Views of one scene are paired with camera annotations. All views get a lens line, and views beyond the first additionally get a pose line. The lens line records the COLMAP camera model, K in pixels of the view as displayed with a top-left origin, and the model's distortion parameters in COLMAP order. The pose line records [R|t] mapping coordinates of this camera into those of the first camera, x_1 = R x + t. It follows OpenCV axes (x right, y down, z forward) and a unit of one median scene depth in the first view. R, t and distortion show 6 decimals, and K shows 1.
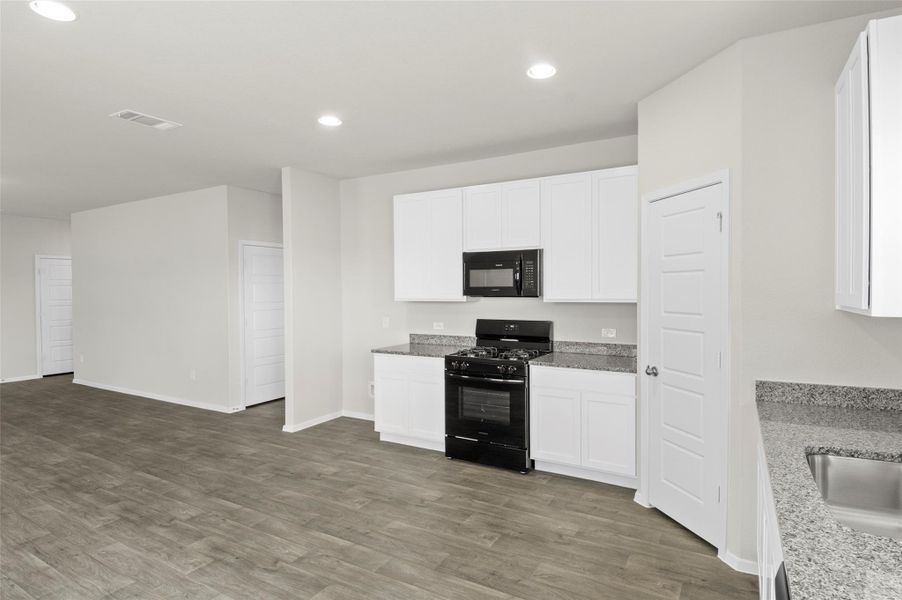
lens RADIAL K [[476.9, 0, 470.0], [0, 476.9, 299.1], [0, 0, 1]] dist [0.000477, -0.001666]
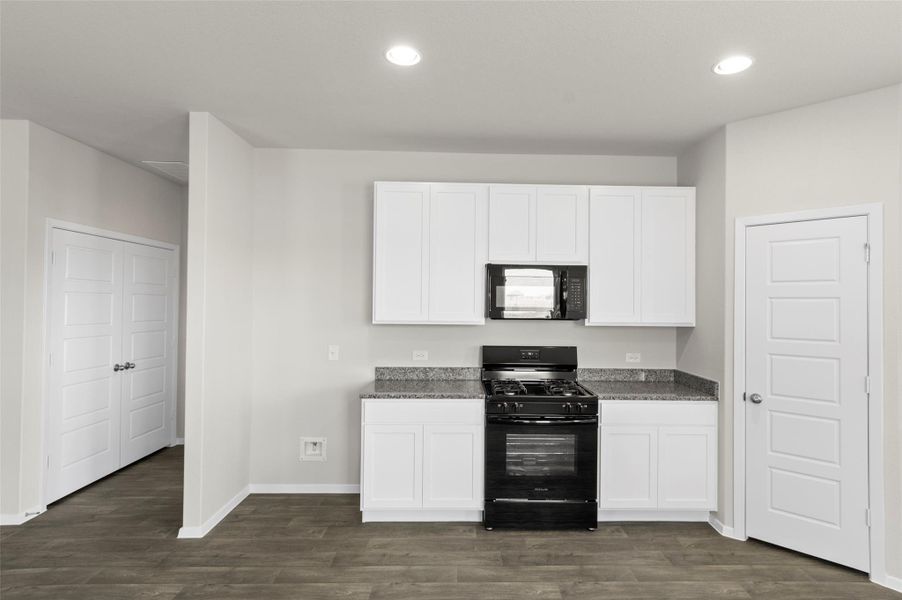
lens RADIAL K [[493.6, 0, 470.5], [0, 493.6, 293.2], [0, 0, 1]] dist [0.006136, 0.002167]
pose [[0.863617, 0.026182, 0.503468, -0.484551], [-0.005414, 0.999075, -0.042667, -0.013325], [-0.504119, 0.034122, 0.862960, 0.313675]]
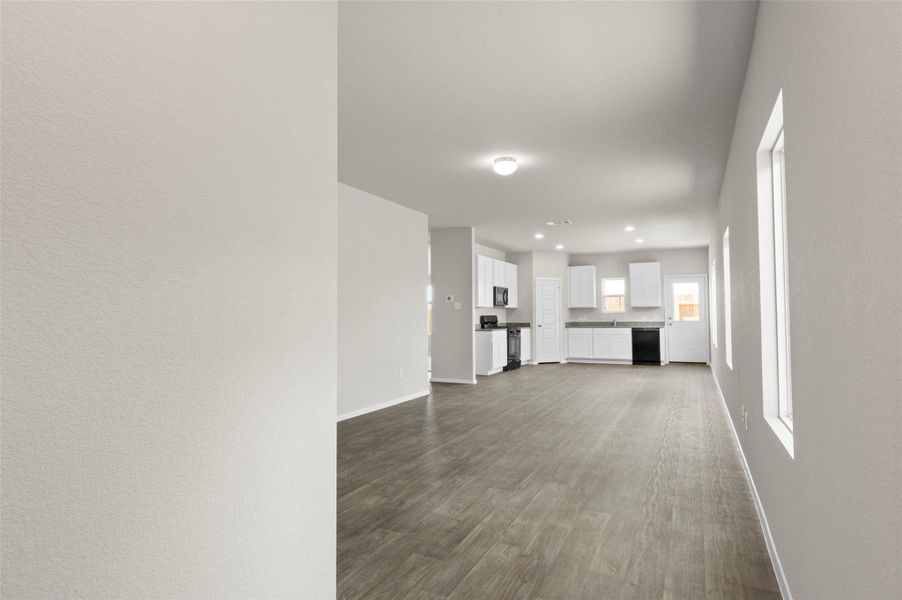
lens RADIAL K [[499.0, 0, 468.9], [0, 499.0, 298.2], [0, 0, 1]] dist [0.000029, -0.001242]
pose [[-0.070093, 0.043027, 0.996612, -2.632586], [0.025507, 0.998820, -0.041328, 0.063923], [-0.997214, 0.022524, -0.071108, 1.390872]]
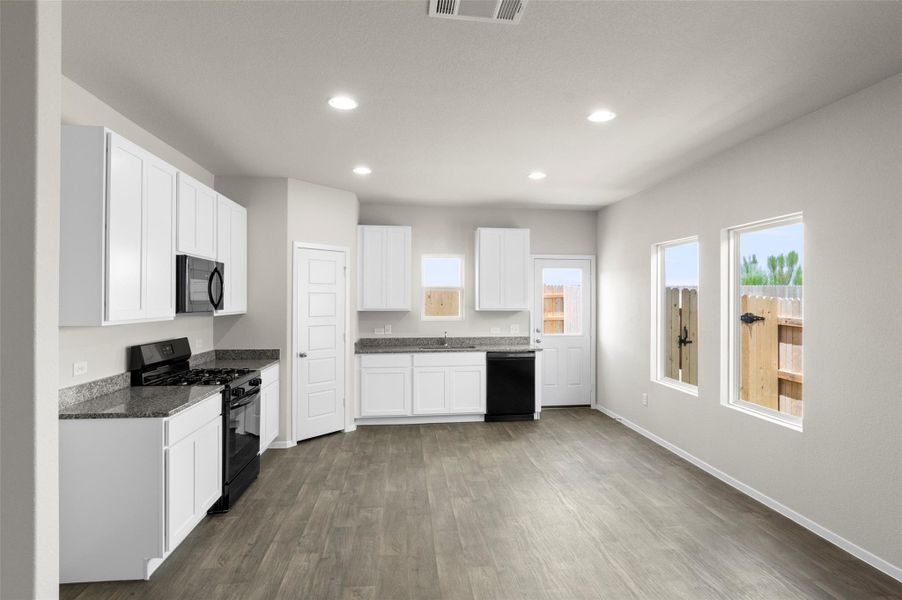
lens RADIAL K [[499.0, 0, 468.9], [0, 499.0, 298.2], [0, 0, 1]] dist [0.000029, -0.001242]
pose [[-0.593519, 0.005747, 0.804800, -0.986610], [0.014638, 0.999886, 0.003656, -0.027299], [-0.804687, 0.013950, -0.593535, 1.176650]]
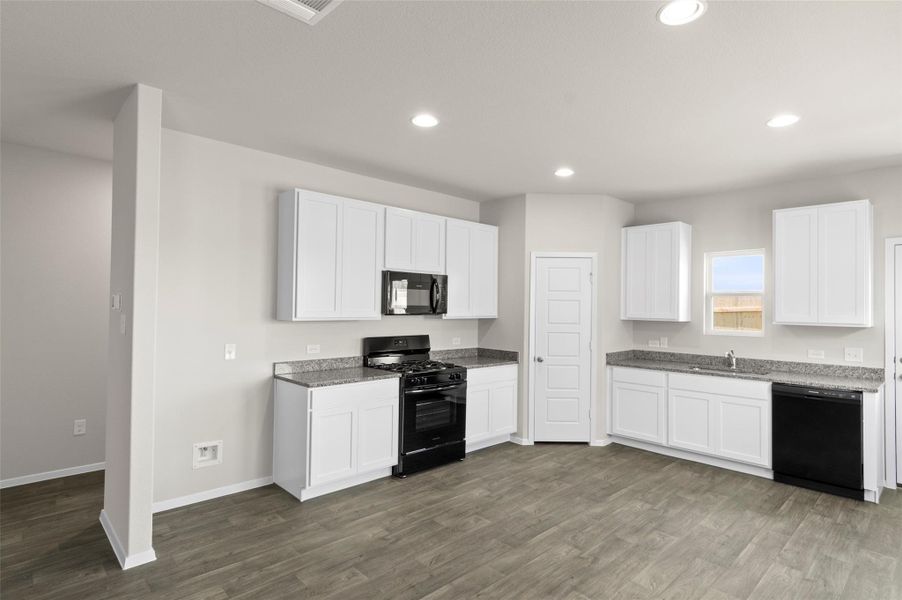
lens RADIAL K [[476.9, 0, 470.0], [0, 476.9, 299.1], [0, 0, 1]] dist [0.000477, -0.001666]
pose [[0.279875, 0.020747, 0.959812, -0.979991], [0.002527, 0.999747, -0.022347, -0.016829], [-0.960033, 0.008680, 0.279751, 0.585960]]
